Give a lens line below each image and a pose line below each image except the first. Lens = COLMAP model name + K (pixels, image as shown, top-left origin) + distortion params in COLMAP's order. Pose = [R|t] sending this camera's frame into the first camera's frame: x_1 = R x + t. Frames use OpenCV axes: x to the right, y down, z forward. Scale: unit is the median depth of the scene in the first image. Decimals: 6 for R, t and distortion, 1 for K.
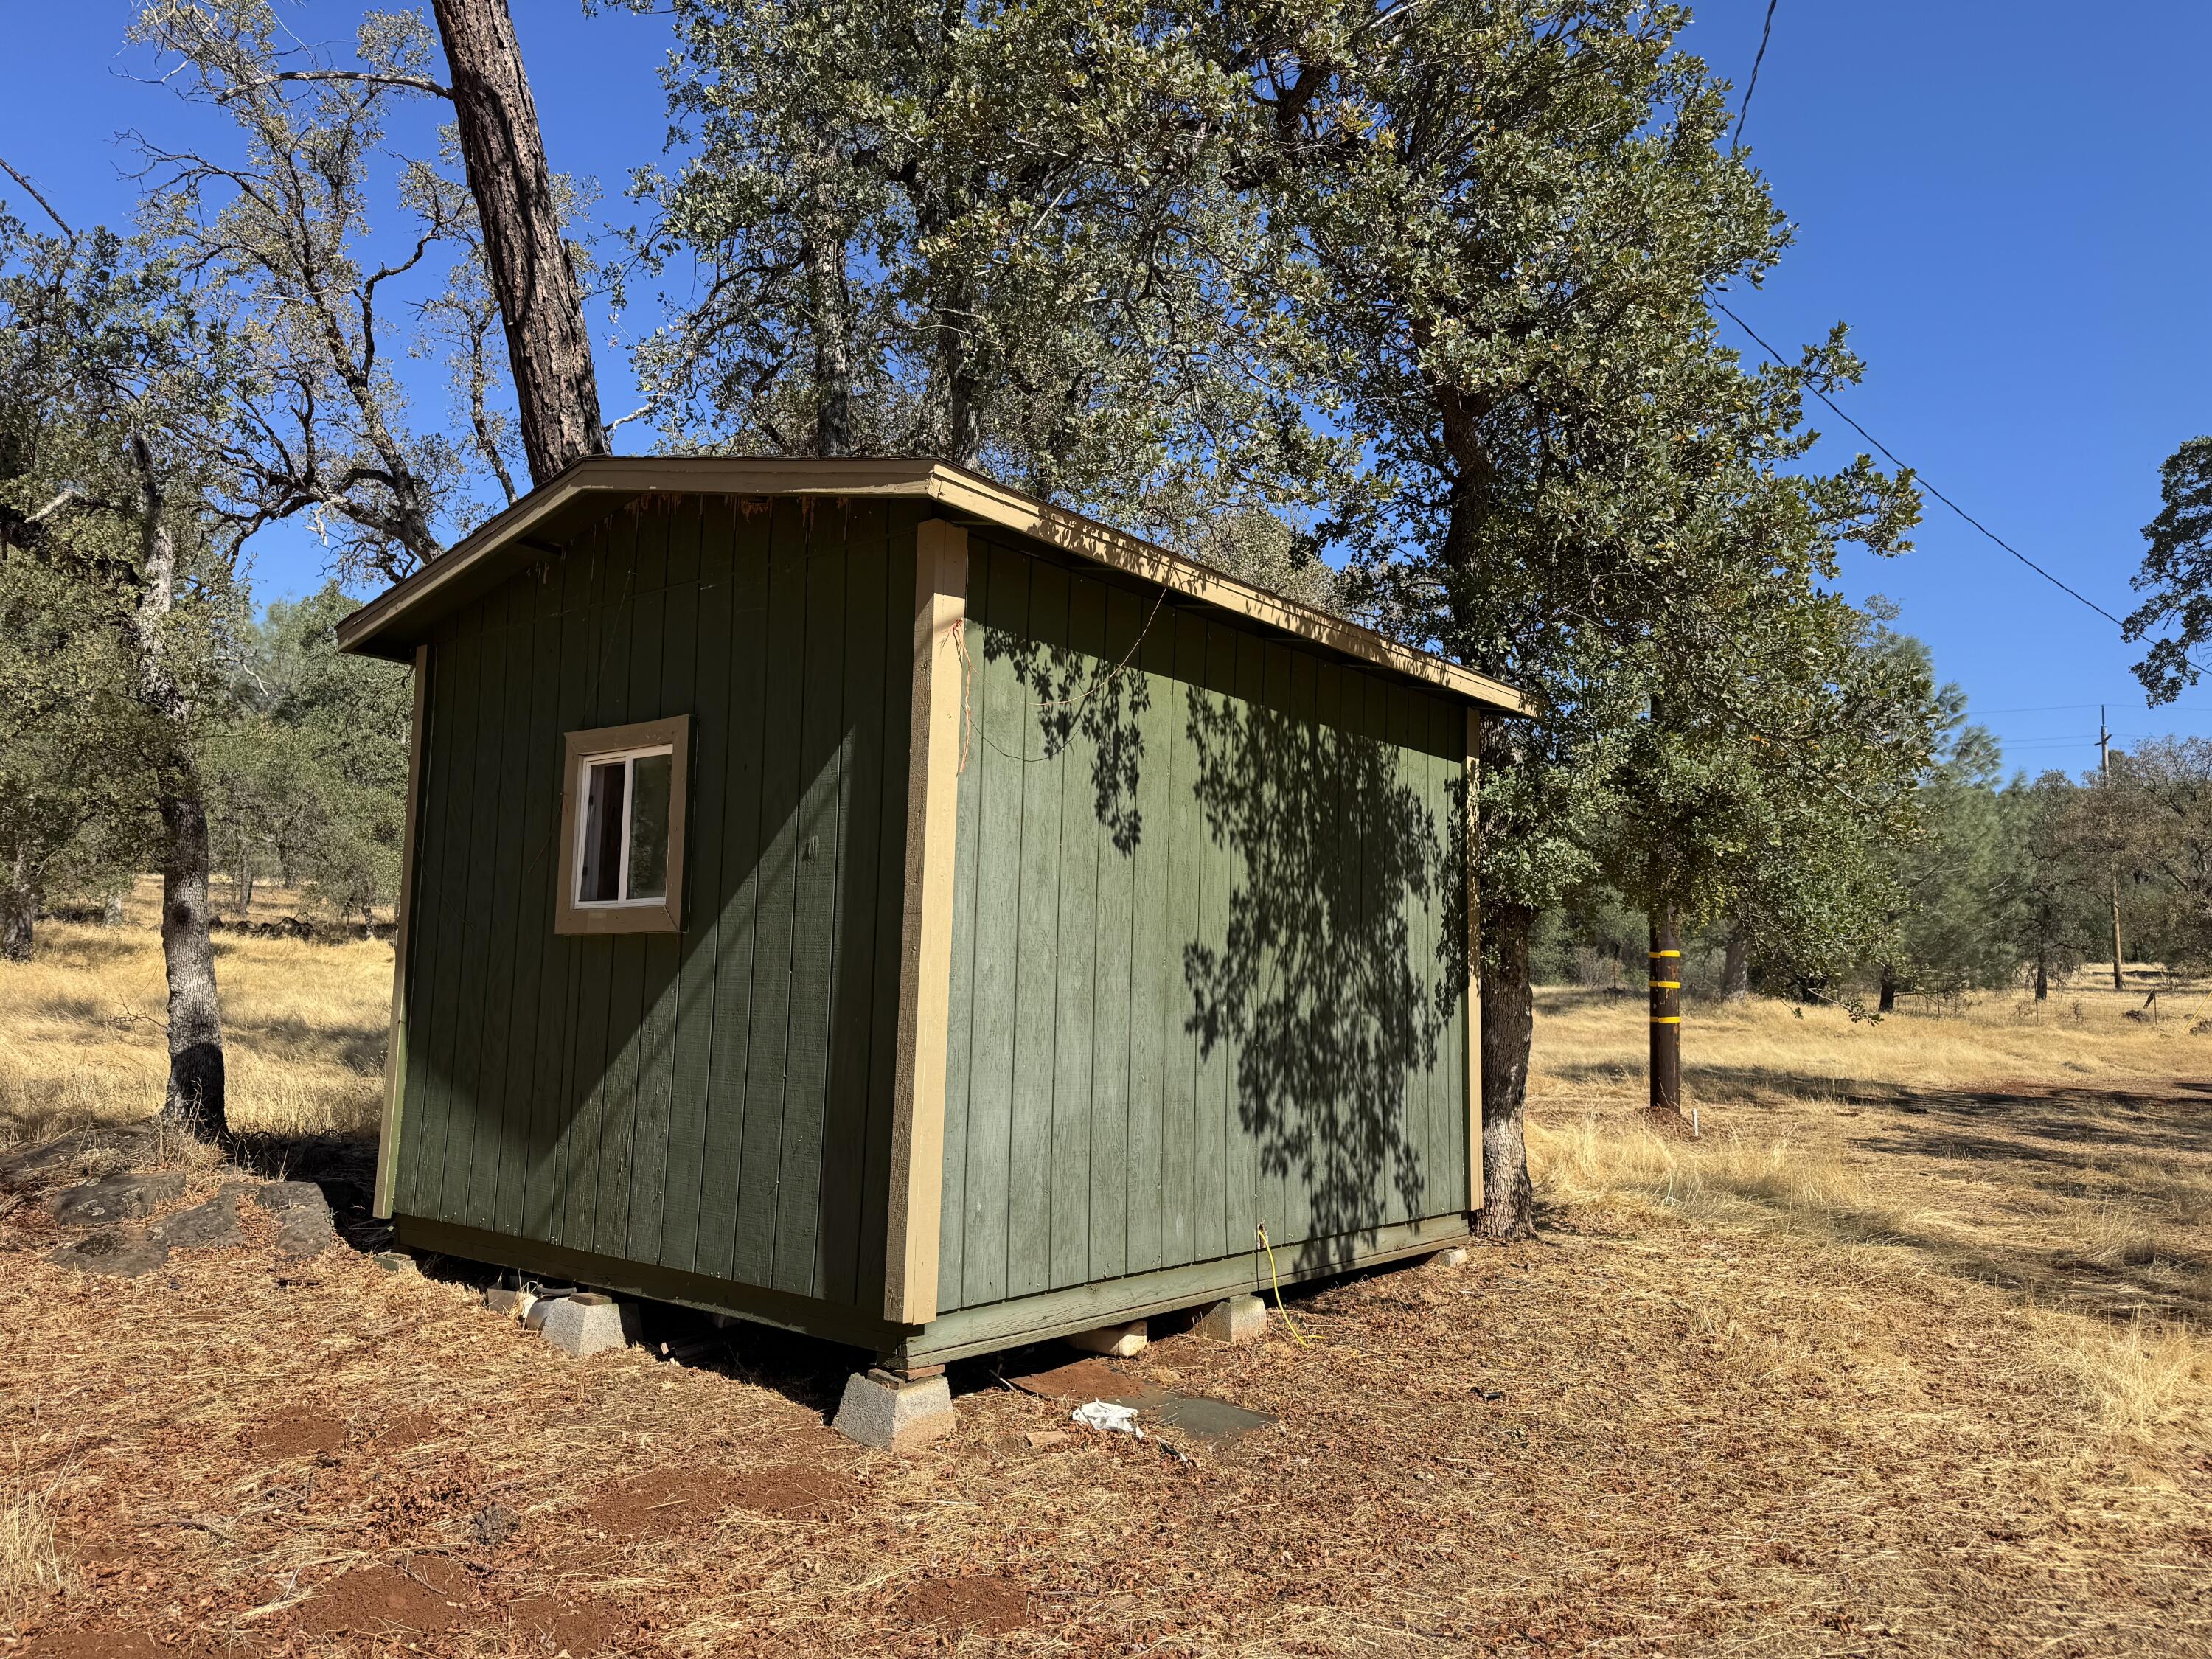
lens RADIAL K [[1493.5, 0, 1106.0], [0, 1493.5, 829.5], [0, 0, 1]] dist [-0.009927, -0.005704]
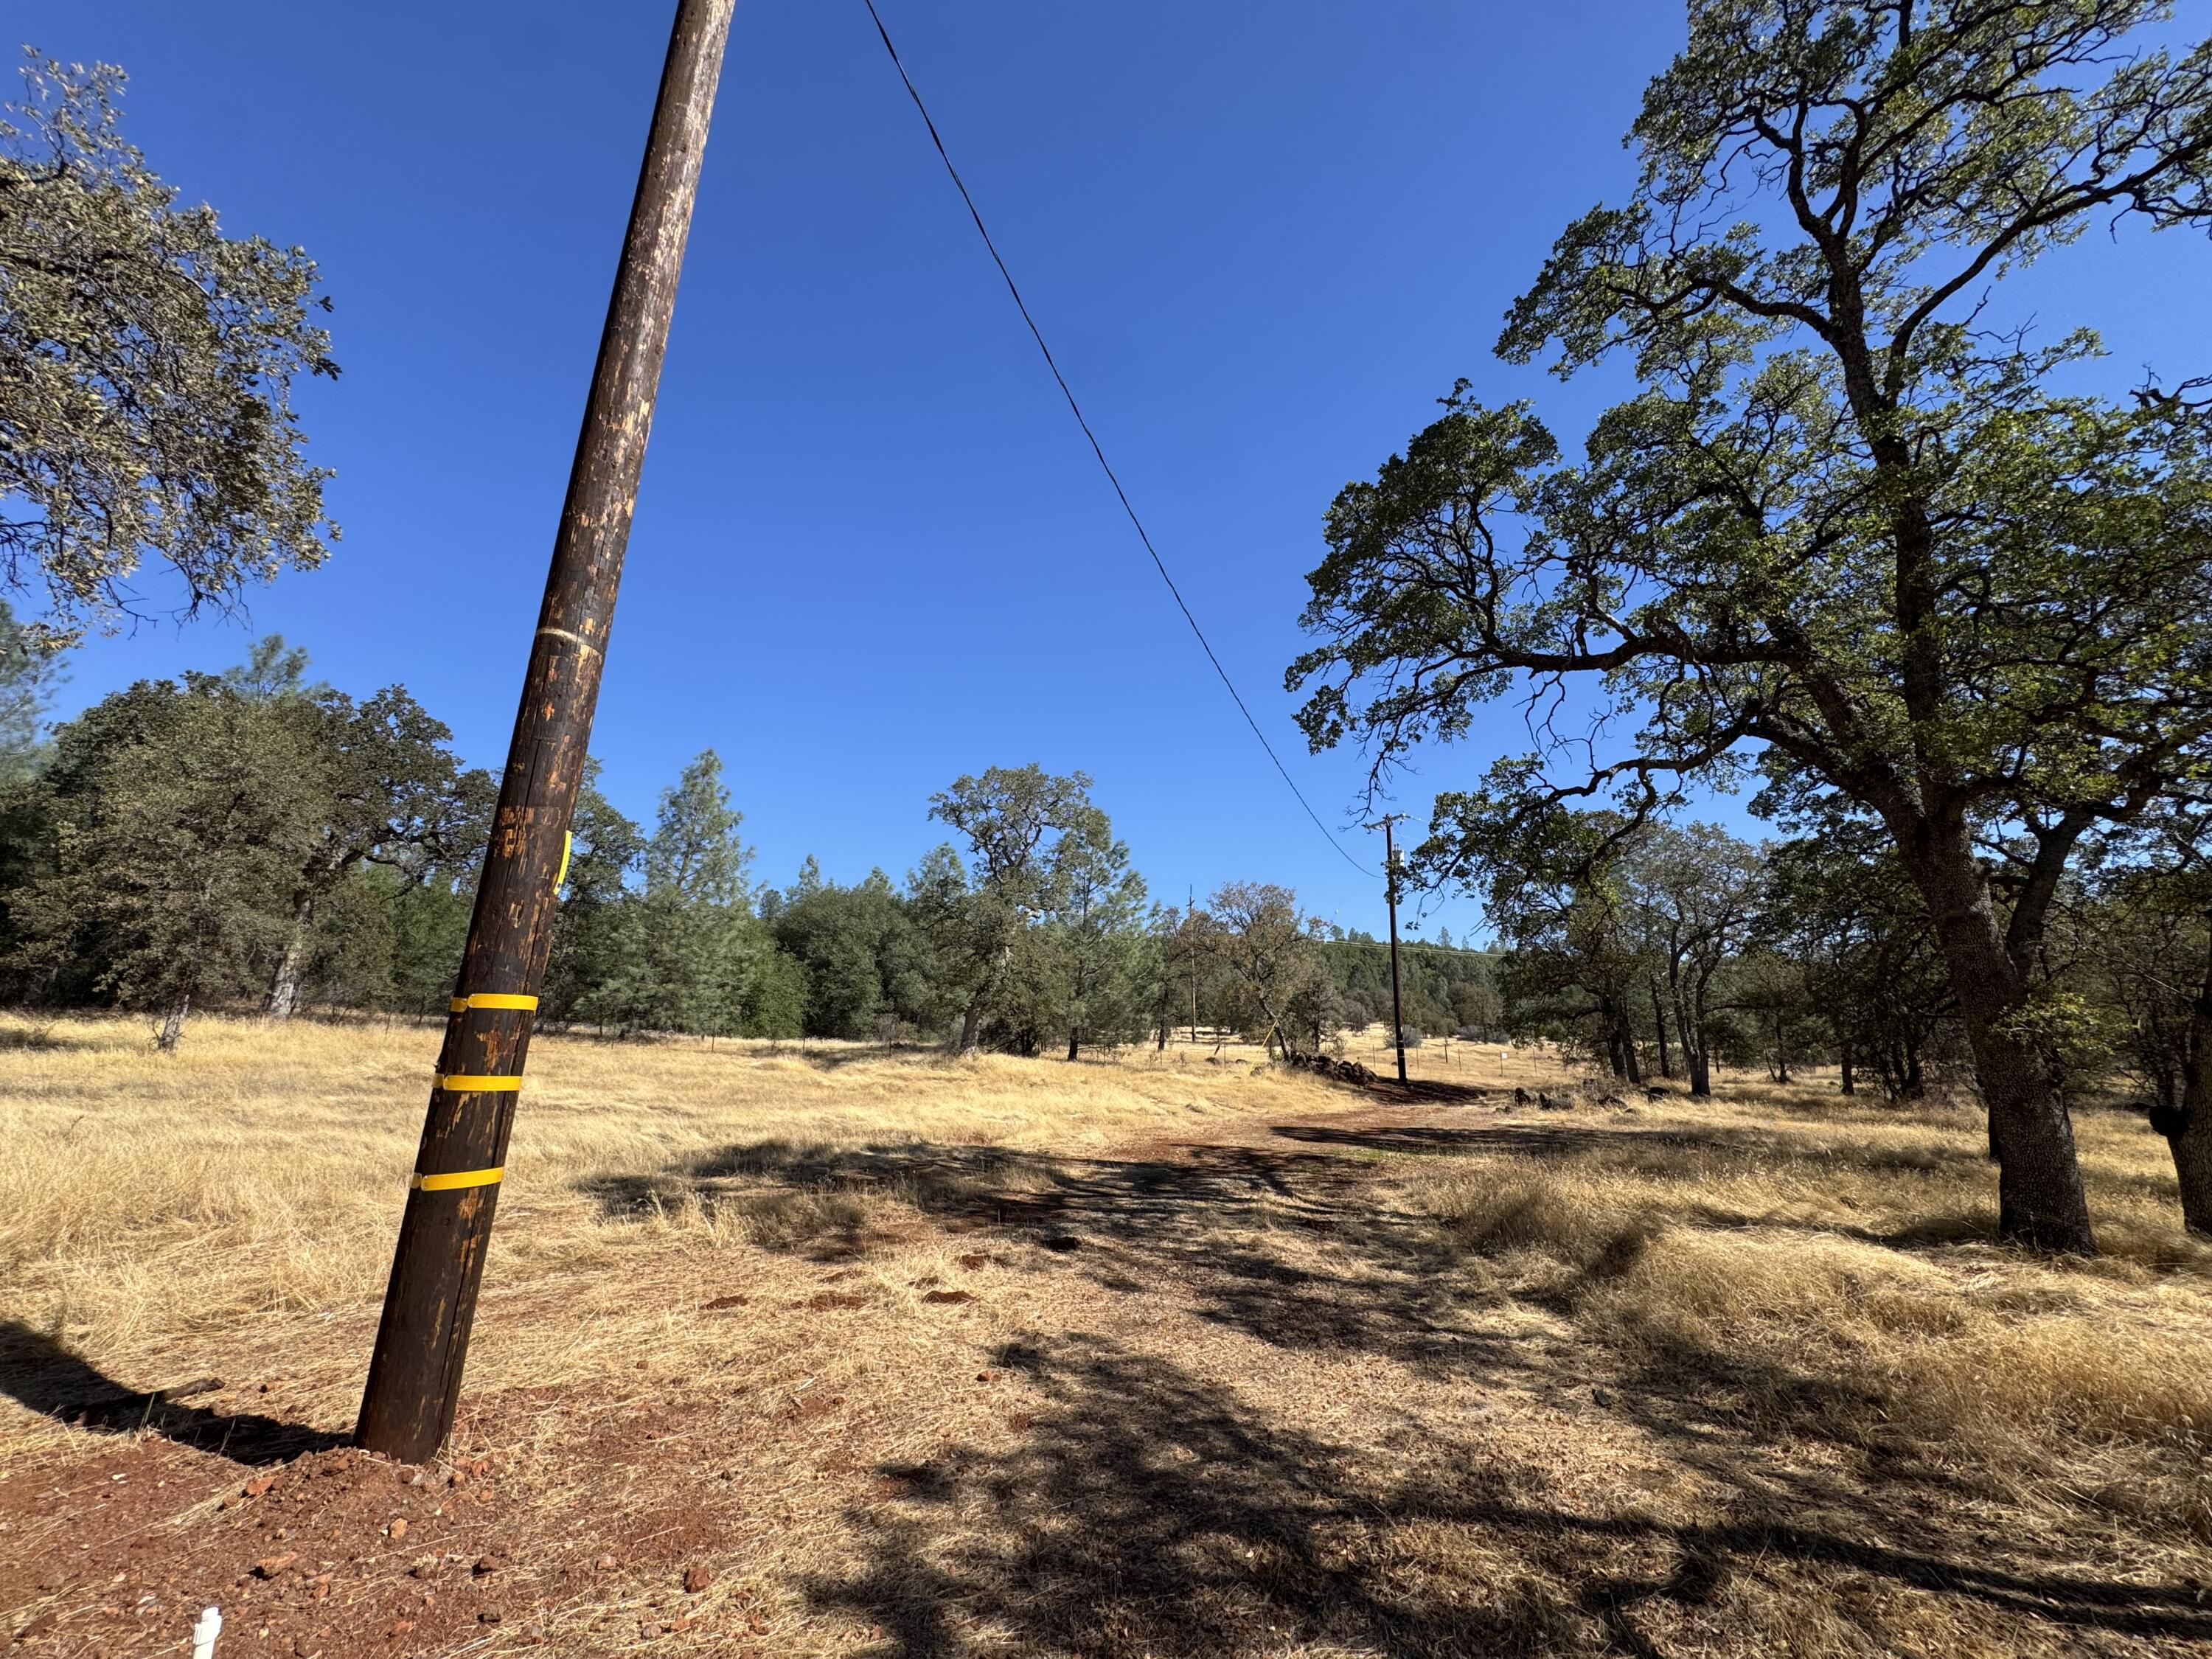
lens RADIAL K [[886.1, 0, 1106.0], [0, 886.1, 829.5], [0, 0, 1]] dist [-0.000309, -0.000002]
pose [[0.874031, 0.108901, 0.473508, 0.125635], [-0.047654, 0.989073, -0.139513, 0.019697], [-0.483527, 0.099374, 0.869670, 0.221946]]
